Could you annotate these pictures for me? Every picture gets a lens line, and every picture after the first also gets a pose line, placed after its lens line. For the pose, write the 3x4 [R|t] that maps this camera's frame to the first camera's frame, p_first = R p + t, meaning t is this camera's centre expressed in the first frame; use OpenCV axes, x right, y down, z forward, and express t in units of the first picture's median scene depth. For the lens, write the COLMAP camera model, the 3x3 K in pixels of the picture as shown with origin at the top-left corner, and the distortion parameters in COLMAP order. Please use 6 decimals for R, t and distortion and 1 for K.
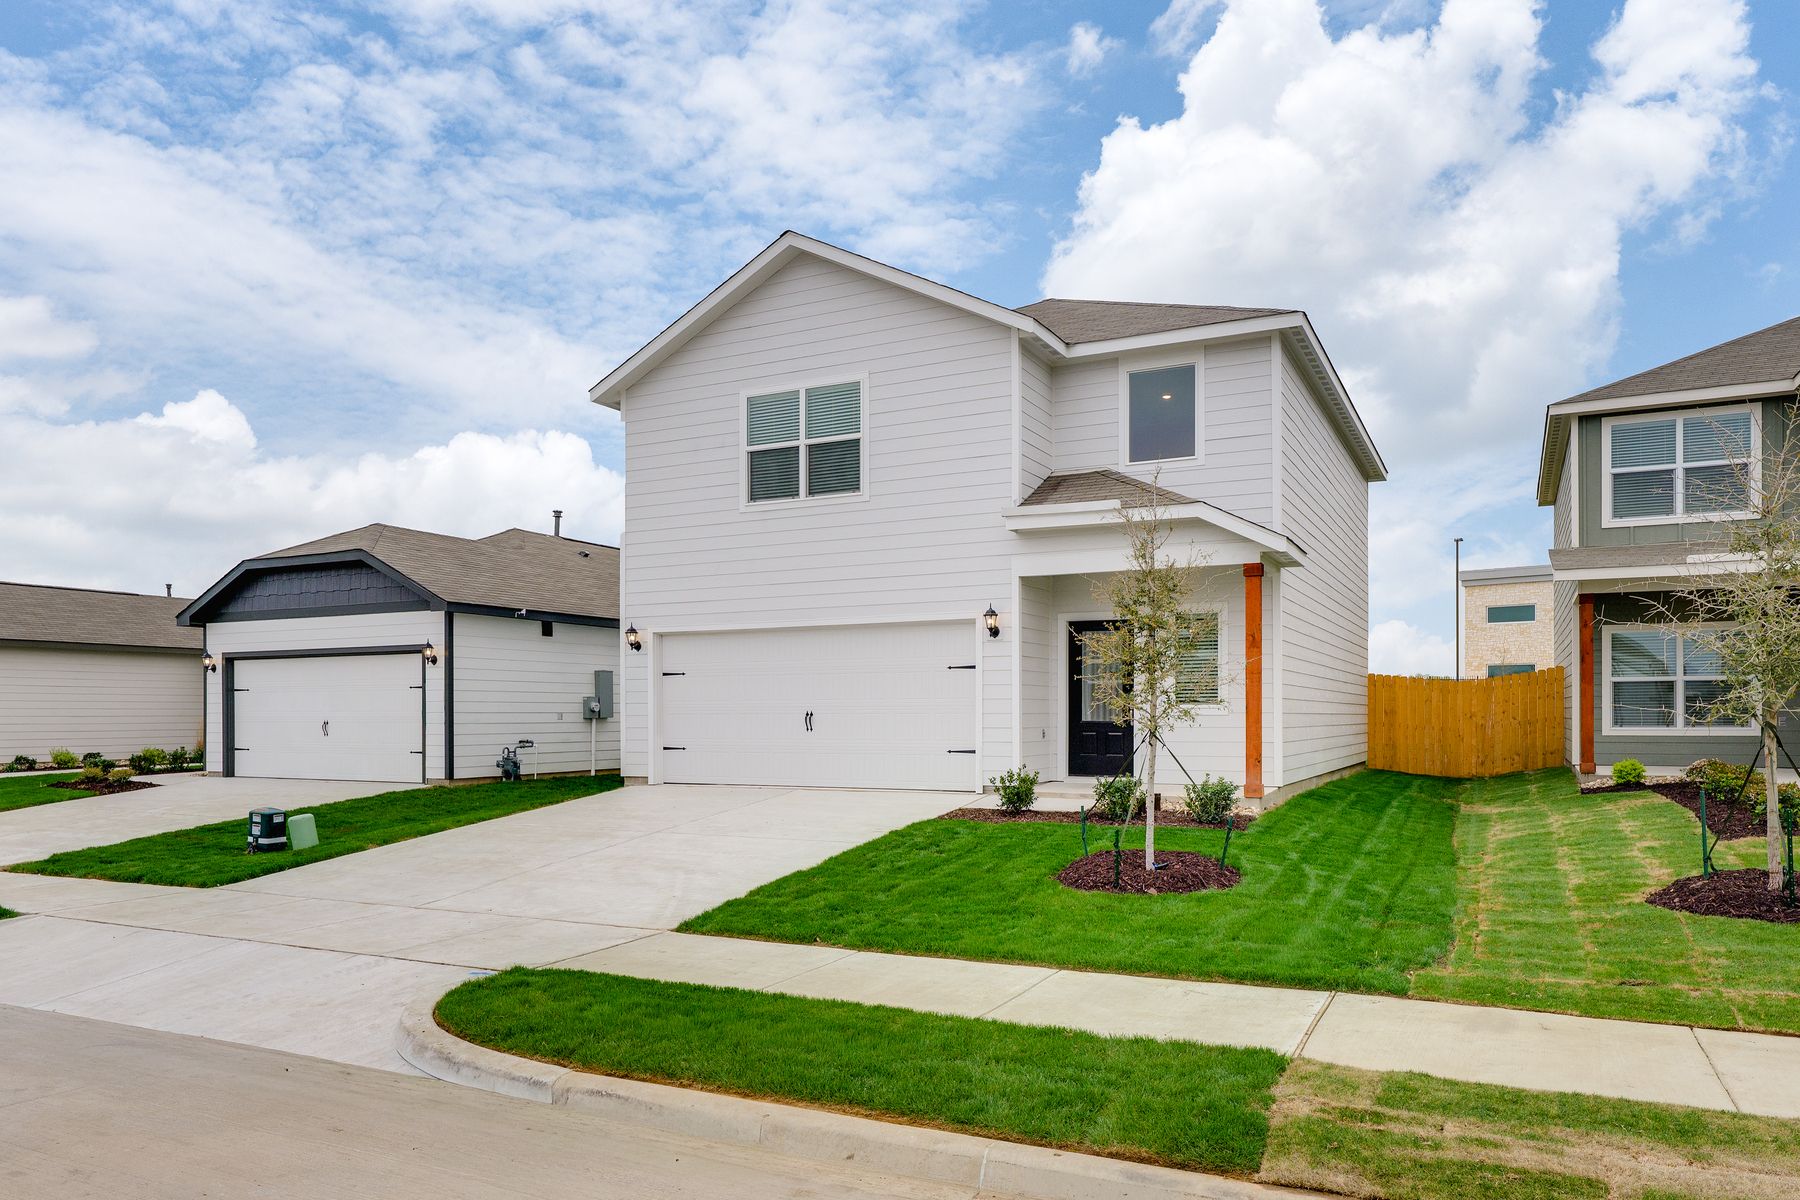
lens RADIAL K [[848.0, 0, 899.9], [0, 848.0, 644.9], [0, 0, 1]] dist [-0.001259, -0.000199]
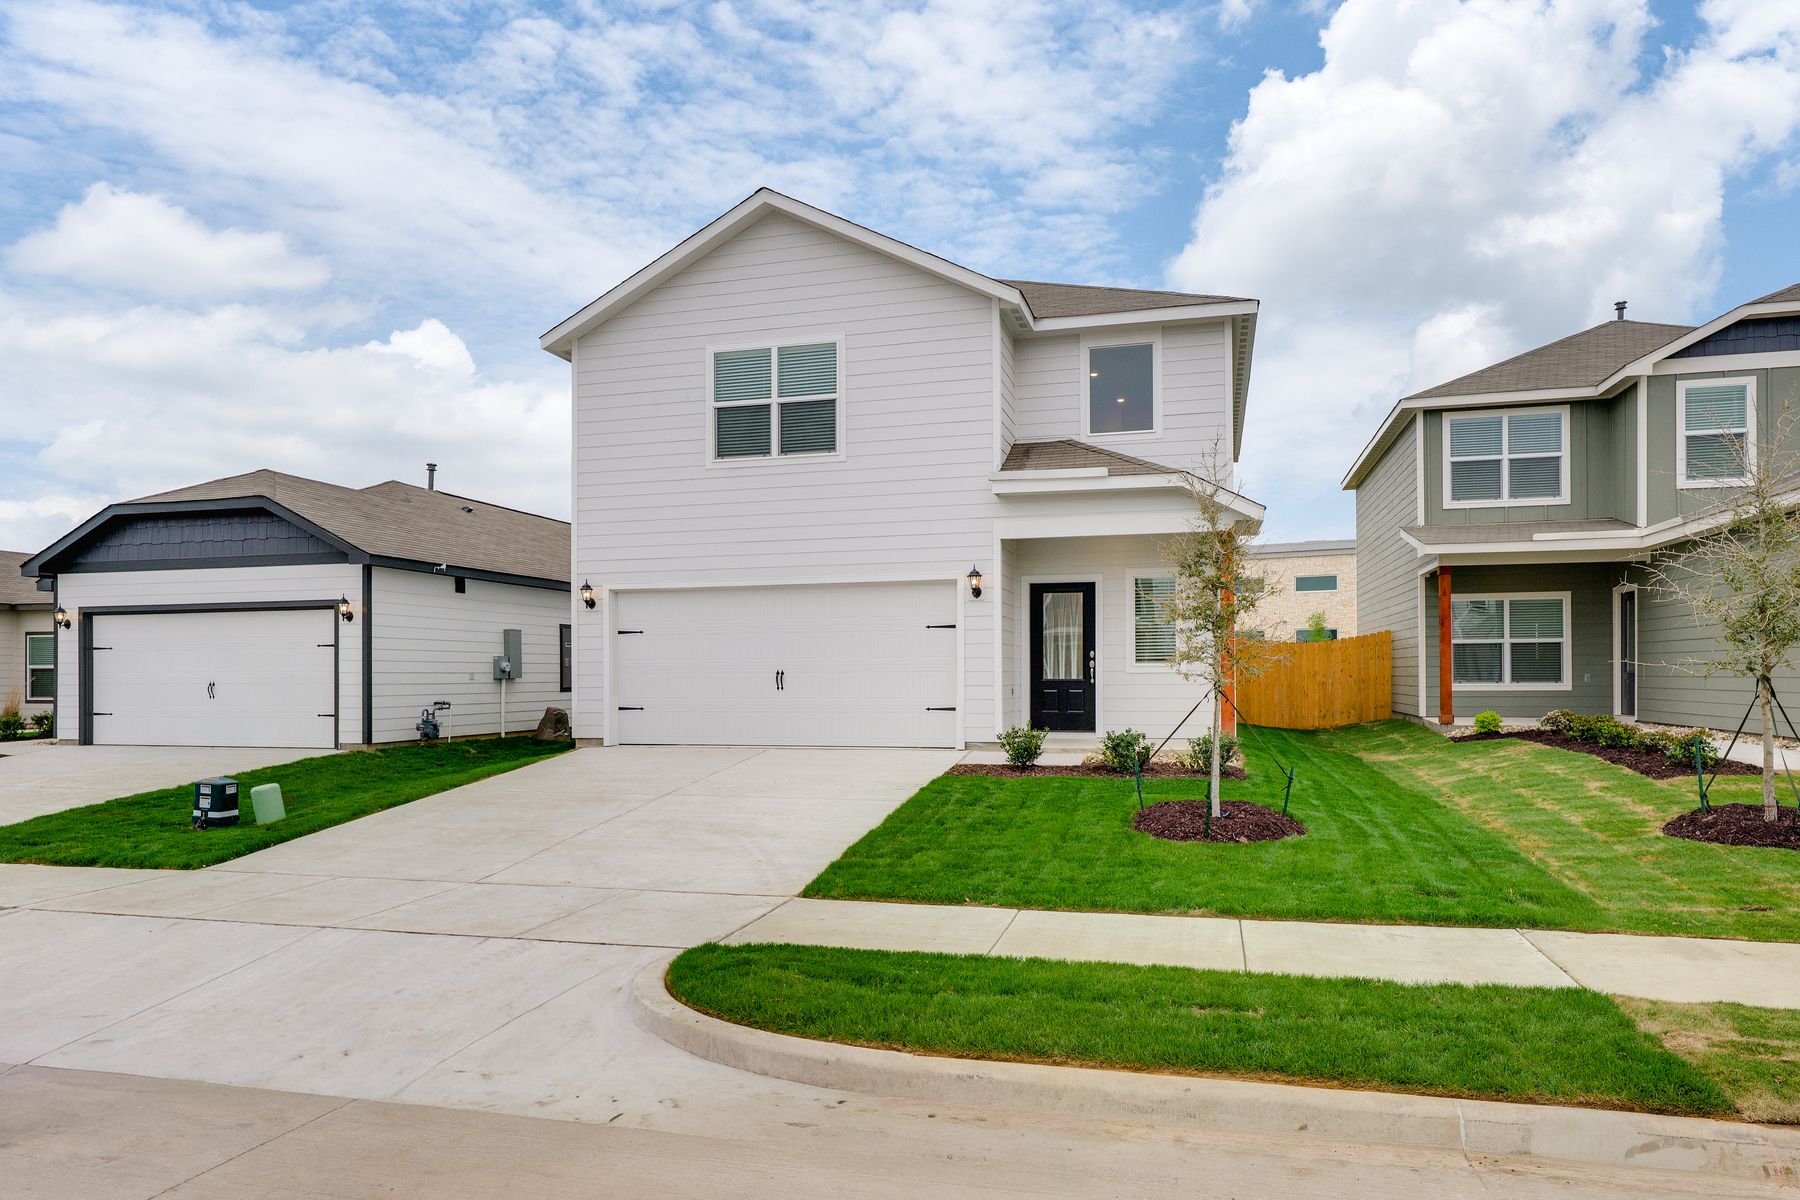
lens RADIAL K [[820.5, 0, 895.2], [0, 820.5, 603.7], [0, 0, 1]] dist [-0.001003, 0.000357]
pose [[0.989770, 0.009740, 0.142339, -0.103281], [-0.009099, 0.999945, -0.005149, 0.003627], [-0.142381, 0.003802, 0.989805, 0.023565]]
